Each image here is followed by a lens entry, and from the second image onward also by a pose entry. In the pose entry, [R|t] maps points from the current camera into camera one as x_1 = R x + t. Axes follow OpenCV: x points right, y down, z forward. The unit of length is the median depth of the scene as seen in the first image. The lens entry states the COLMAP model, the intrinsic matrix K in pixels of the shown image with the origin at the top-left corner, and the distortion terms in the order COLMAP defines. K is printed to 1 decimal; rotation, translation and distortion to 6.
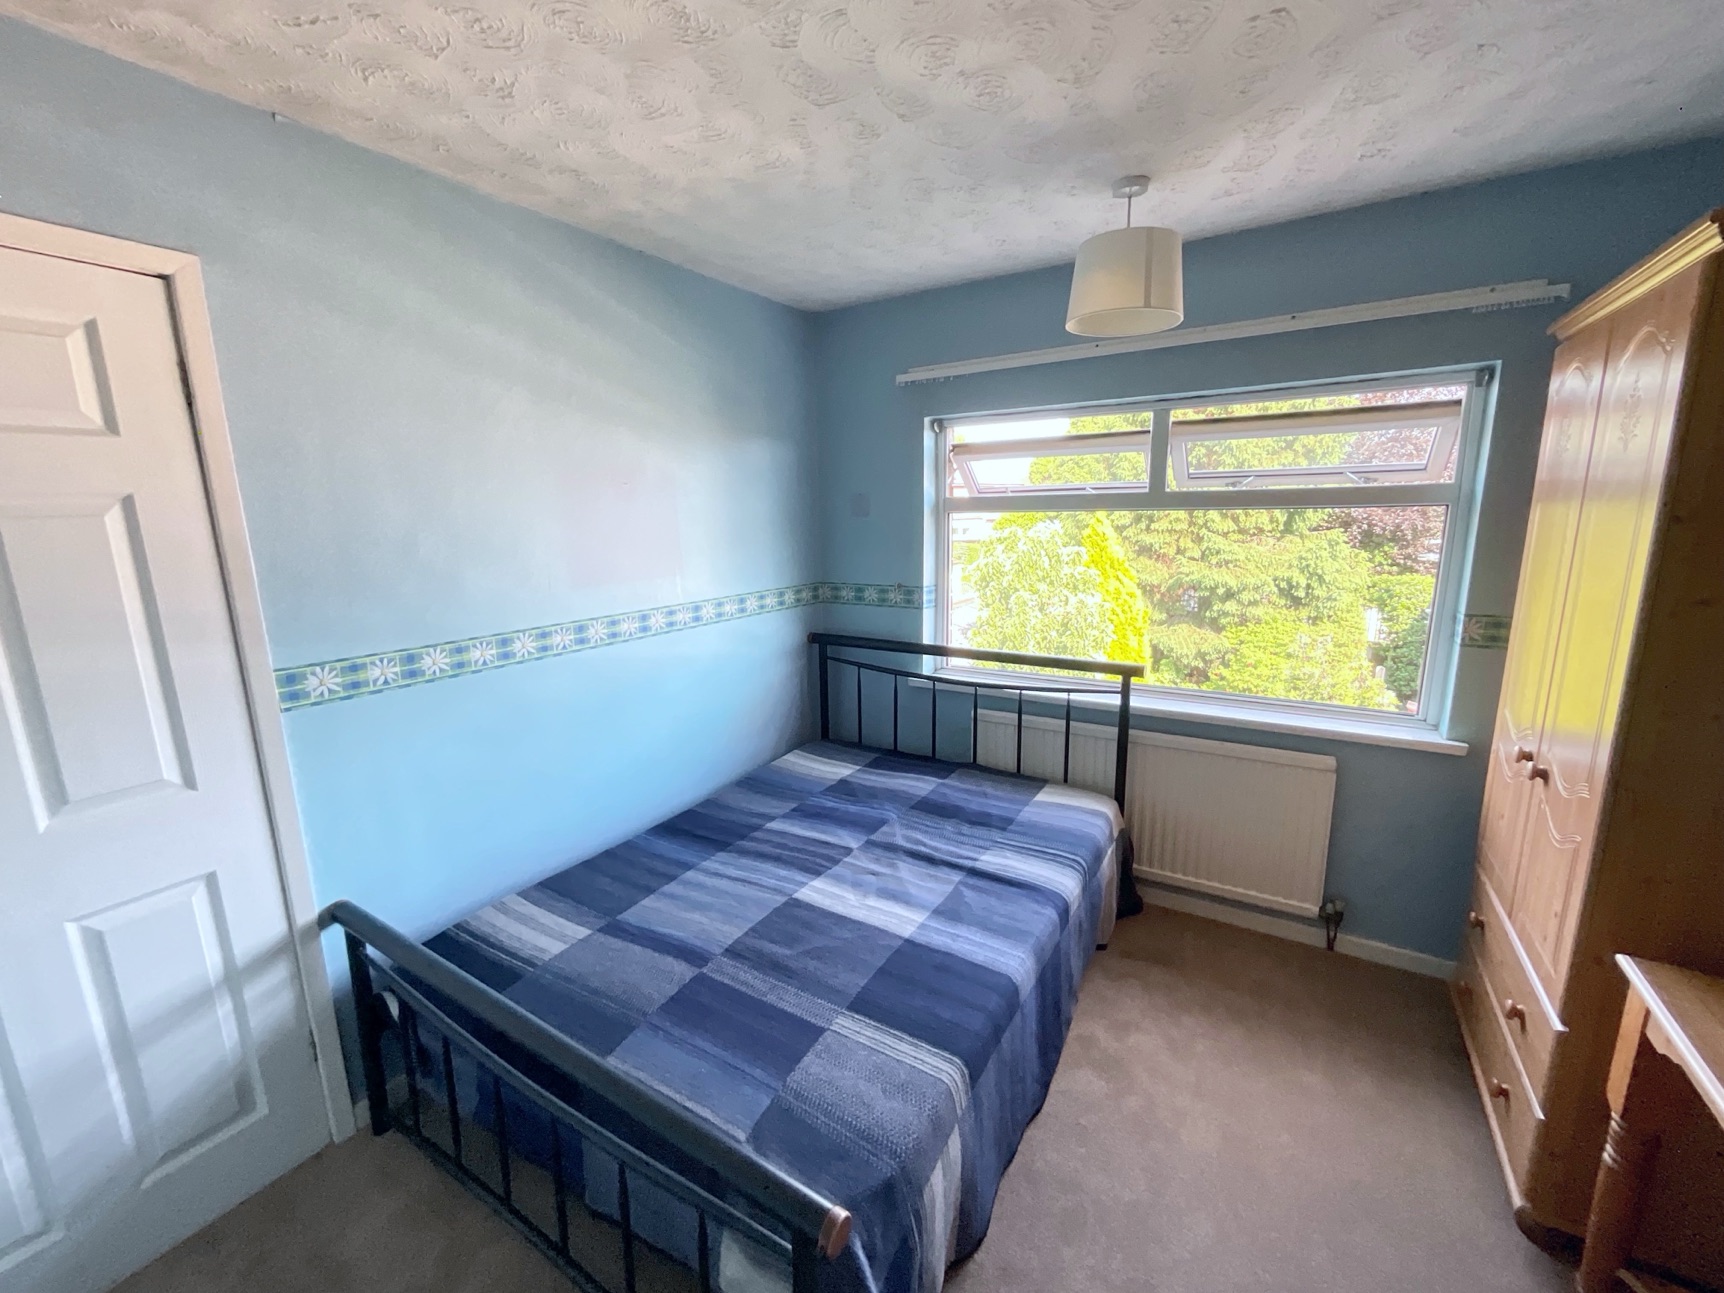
lens RADIAL K [[700.5, 0, 874.8], [0, 700.5, 646.3], [0, 0, 1]] dist [-0.002722, 0.001384]
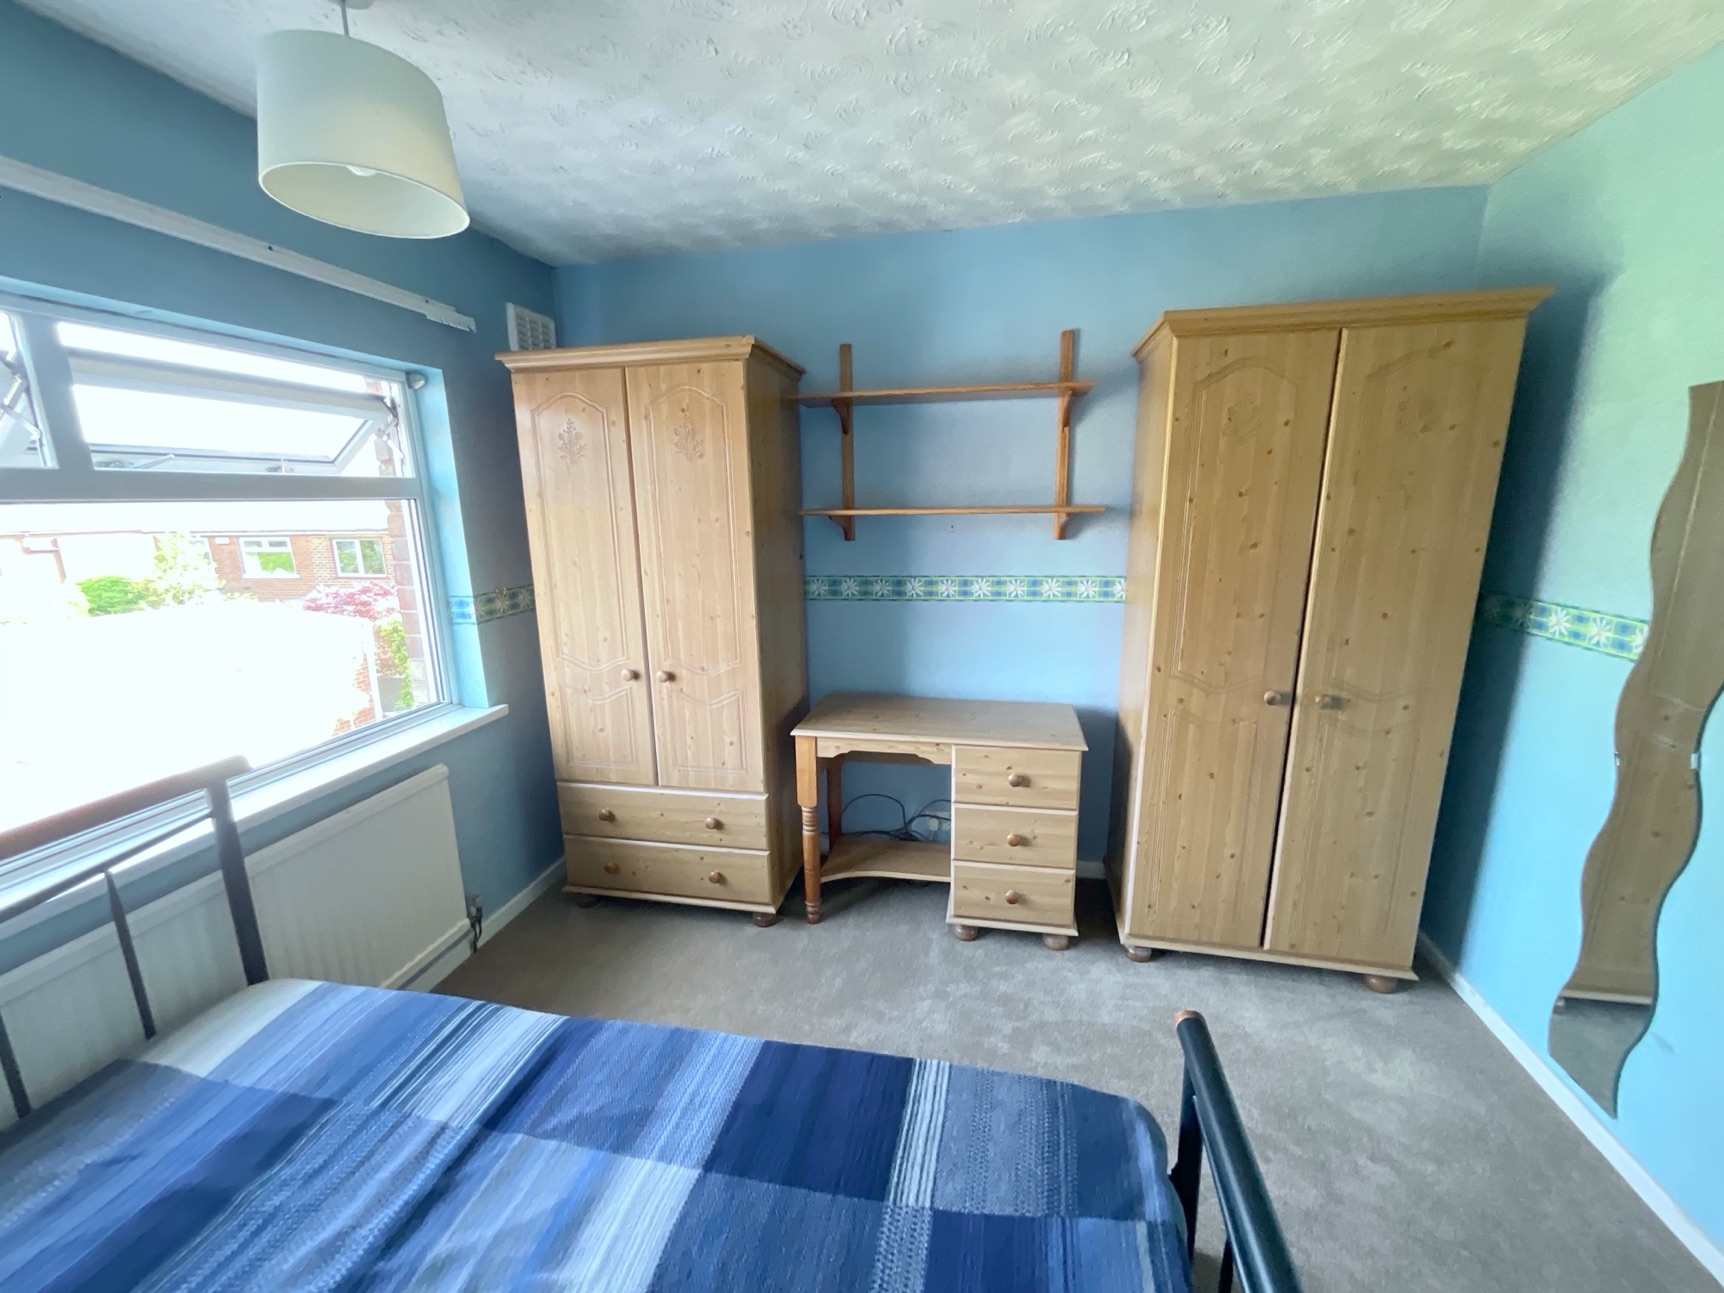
lens RADIAL K [[700.5, 0, 850.8], [0, 700.5, 641.1], [0, 0, 1]] dist [-0.002722, 0.001384]
pose [[-0.341350, -0.159770, 0.926258, -0.383544], [0.197646, 0.951214, 0.236913, -0.112982], [-0.918921, 0.263941, -0.293119, 0.726952]]
